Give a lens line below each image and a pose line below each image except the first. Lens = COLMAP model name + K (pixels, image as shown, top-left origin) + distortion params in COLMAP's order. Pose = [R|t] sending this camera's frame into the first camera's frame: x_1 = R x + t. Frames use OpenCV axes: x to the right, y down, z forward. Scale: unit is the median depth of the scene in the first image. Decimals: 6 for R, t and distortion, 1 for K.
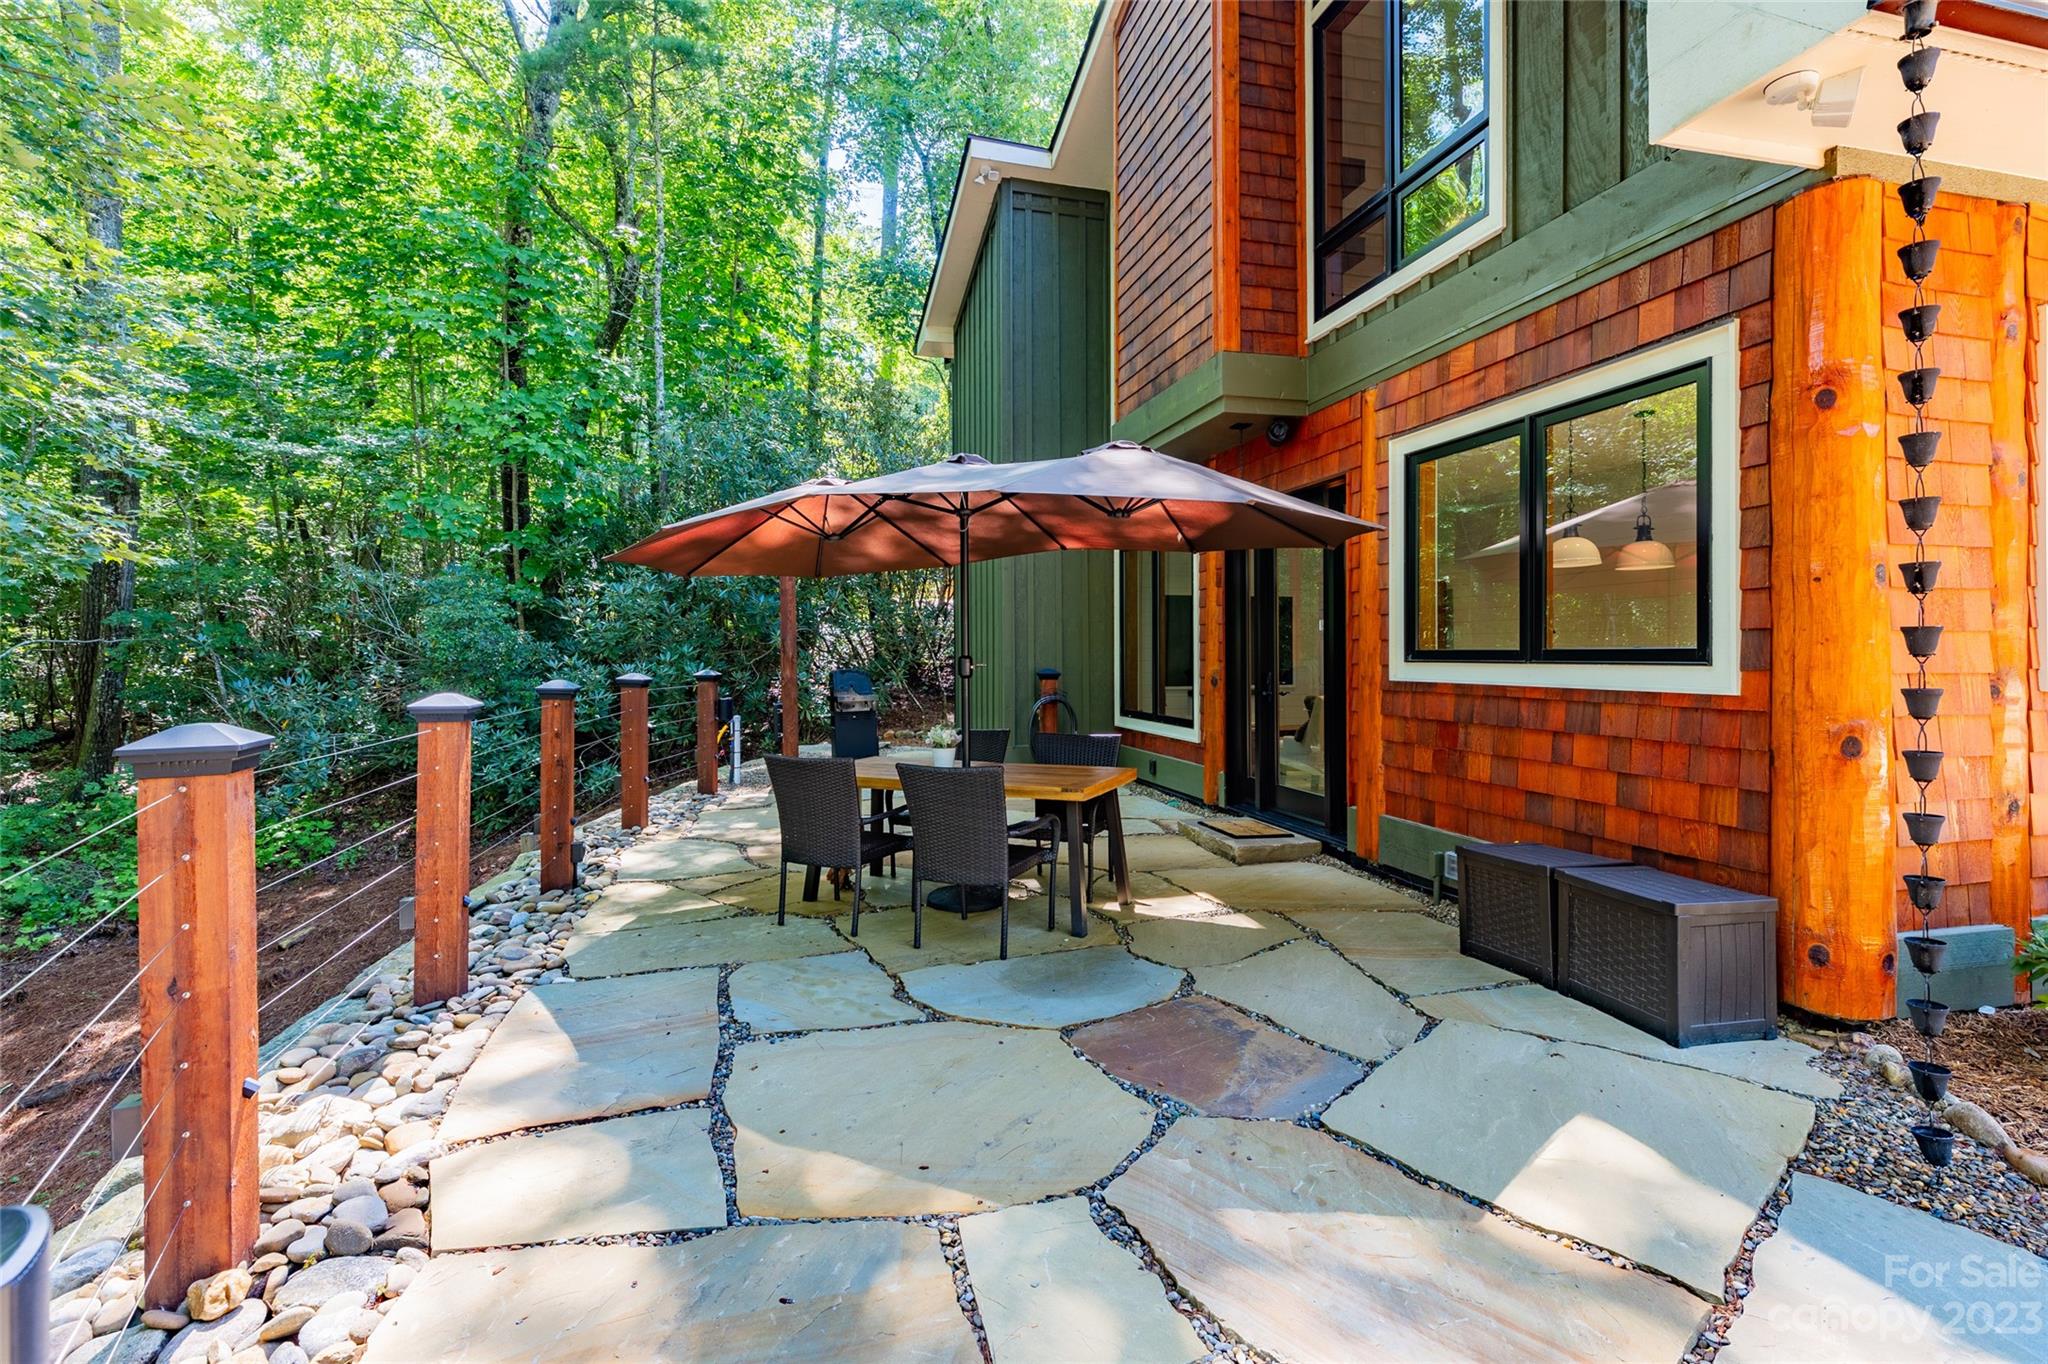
lens RADIAL K [[922.6, 0, 1024.1], [0, 922.6, 664.1], [0, 0, 1]] dist [0.007163, -0.000960]
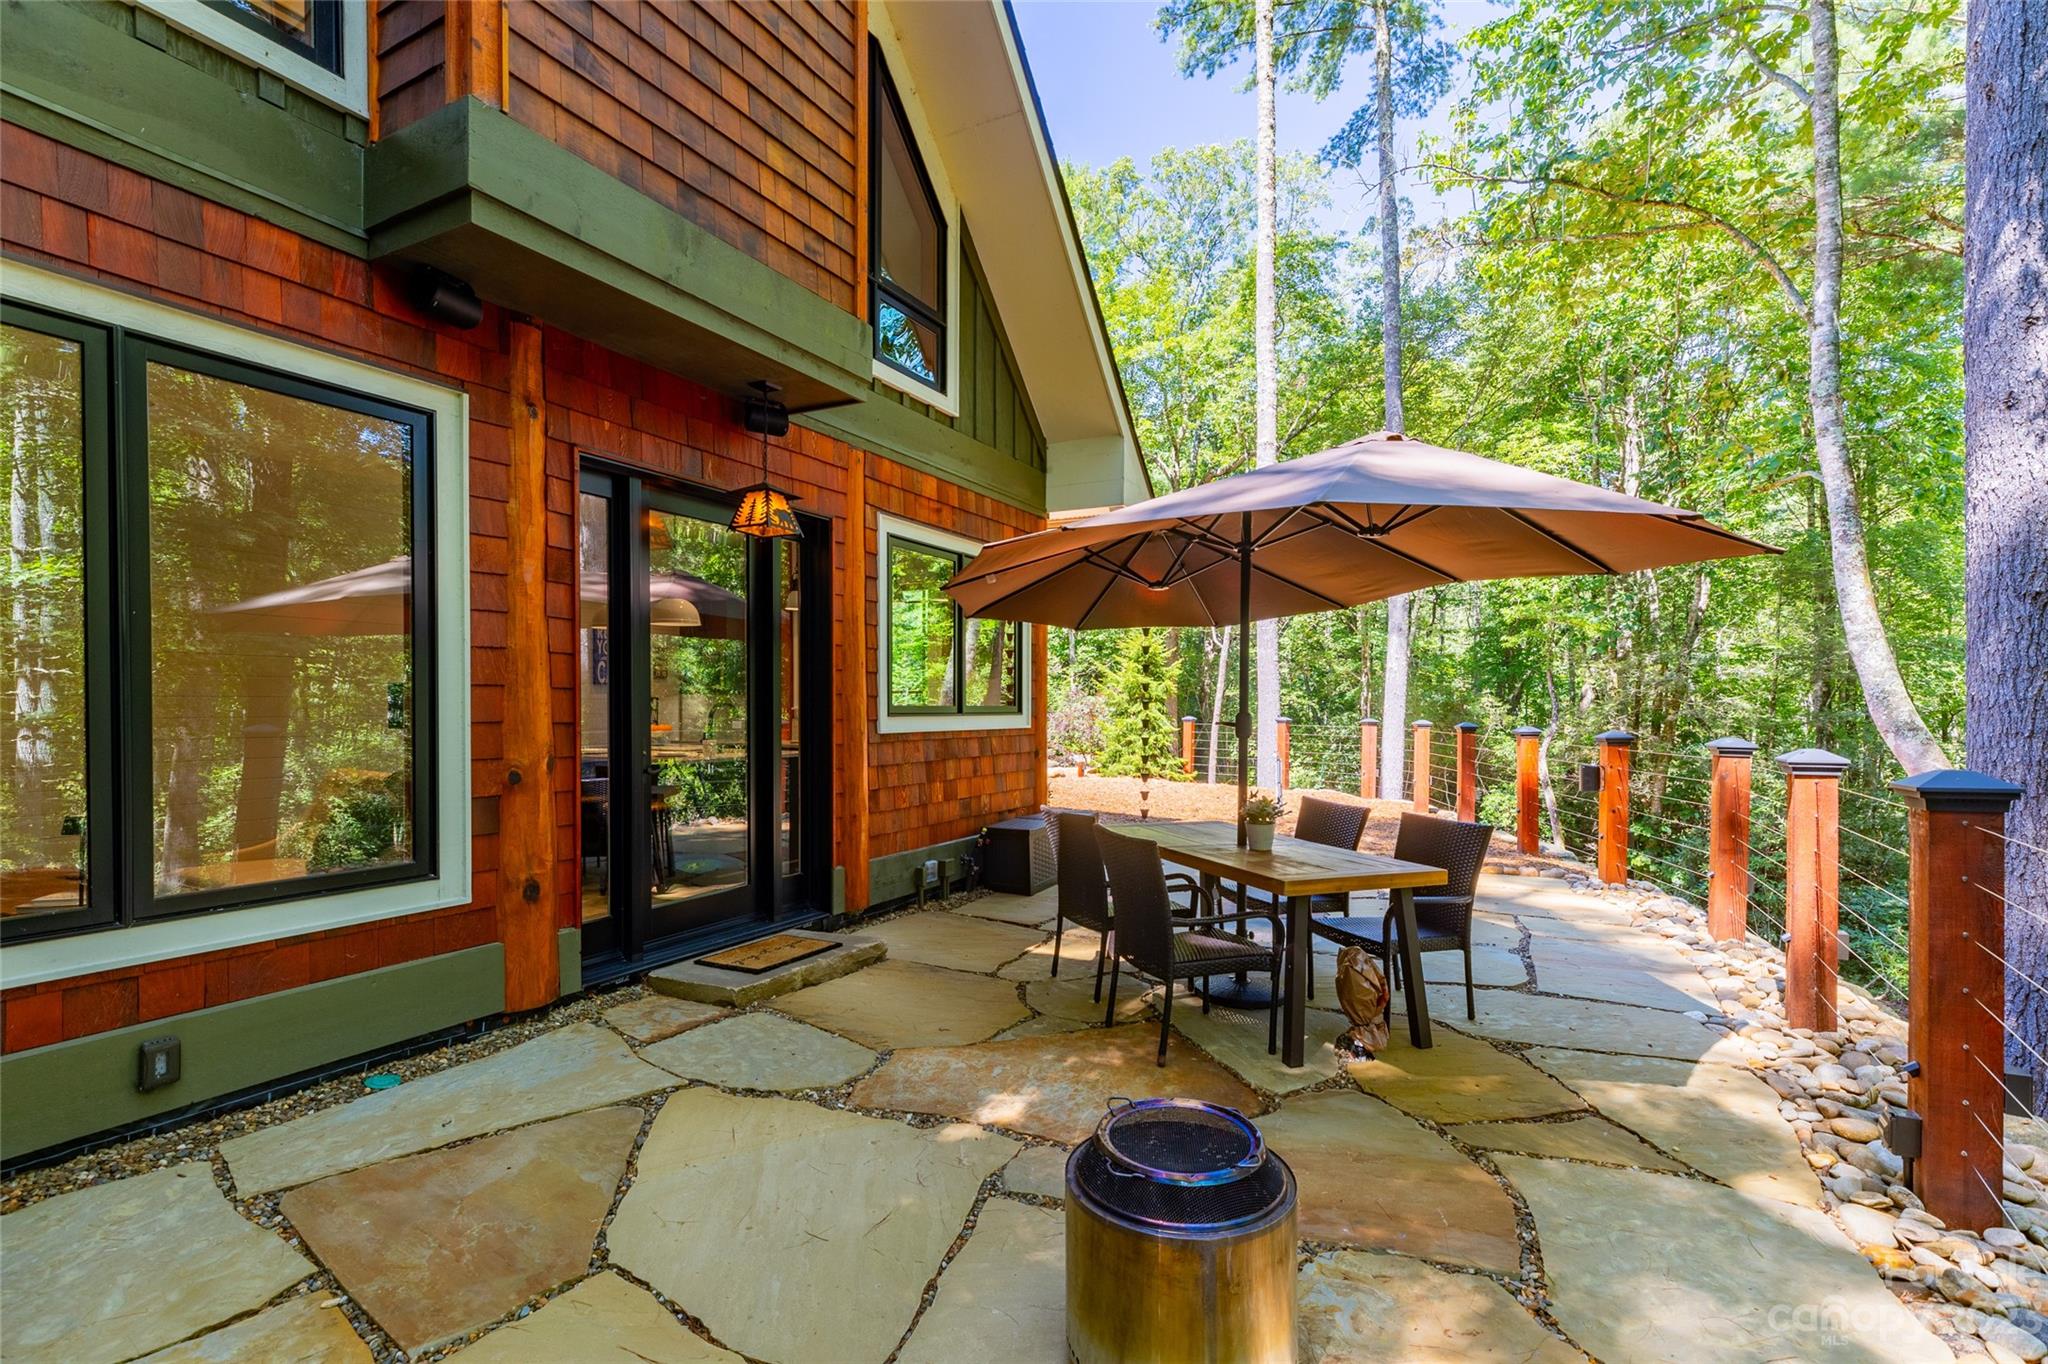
lens RADIAL K [[922.6, 0, 1042.7], [0, 922.6, 712.1], [0, 0, 1]] dist [0.007163, -0.000960]
pose [[-0.726854, -0.013664, 0.686656, -0.431257], [-0.002328, 0.999845, 0.017432, -0.023913], [-0.686788, 0.011072, -0.726773, 1.453122]]
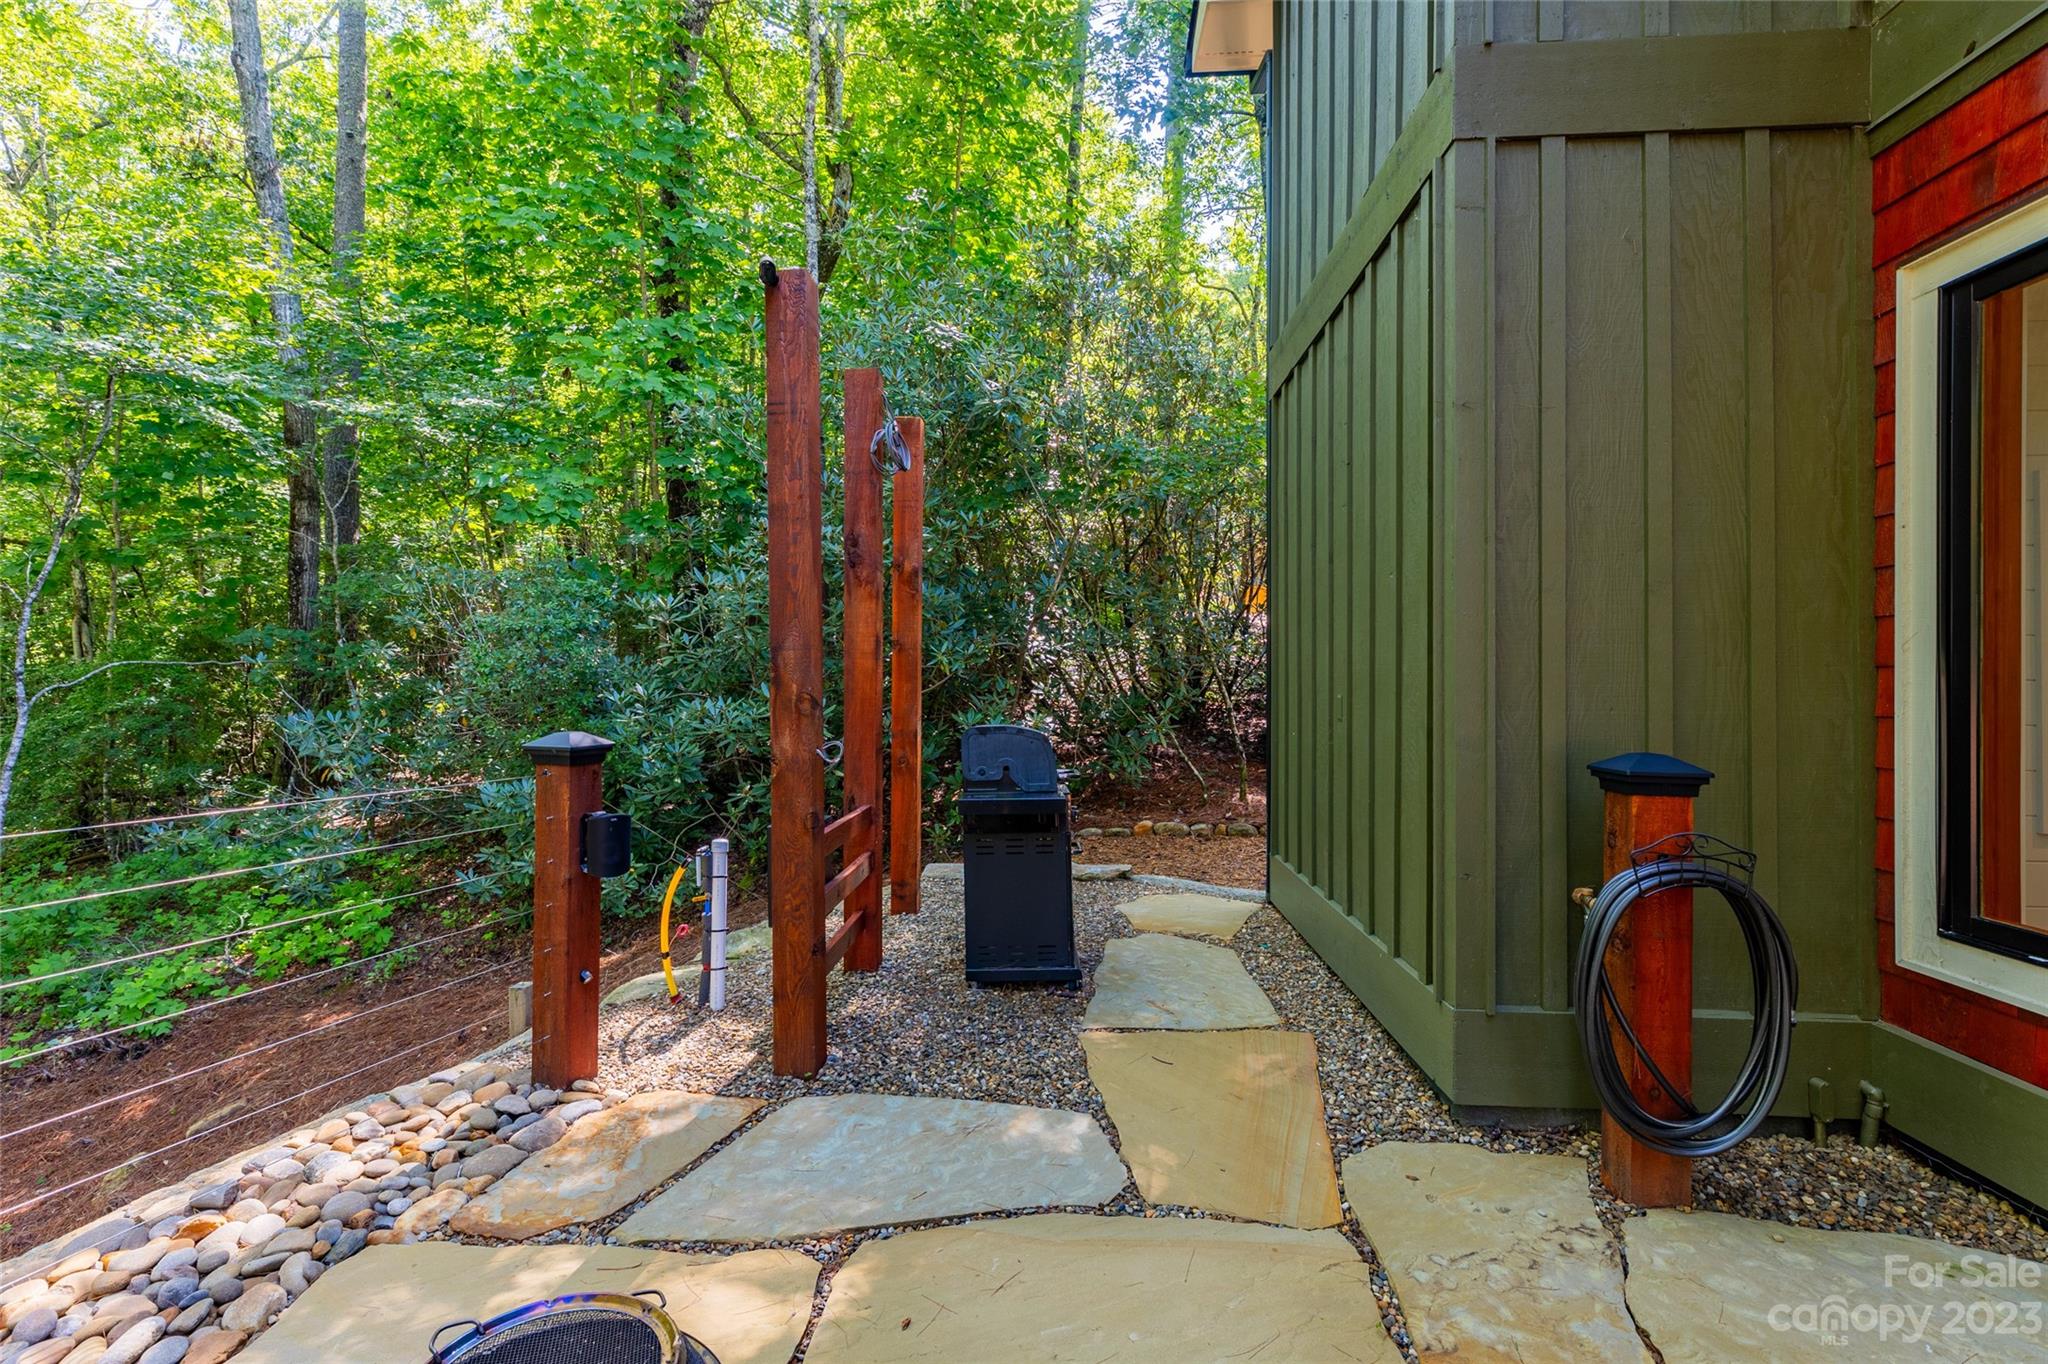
lens RADIAL K [[922.6, 0, 1011.5], [0, 922.6, 688.8], [0, 0, 1]] dist [0.007163, -0.000960]
pose [[0.944526, 0.009575, -0.328298, -0.092105], [-0.010990, 0.999937, -0.002454, -0.016648], [0.328254, 0.005926, 0.944571, 1.057773]]
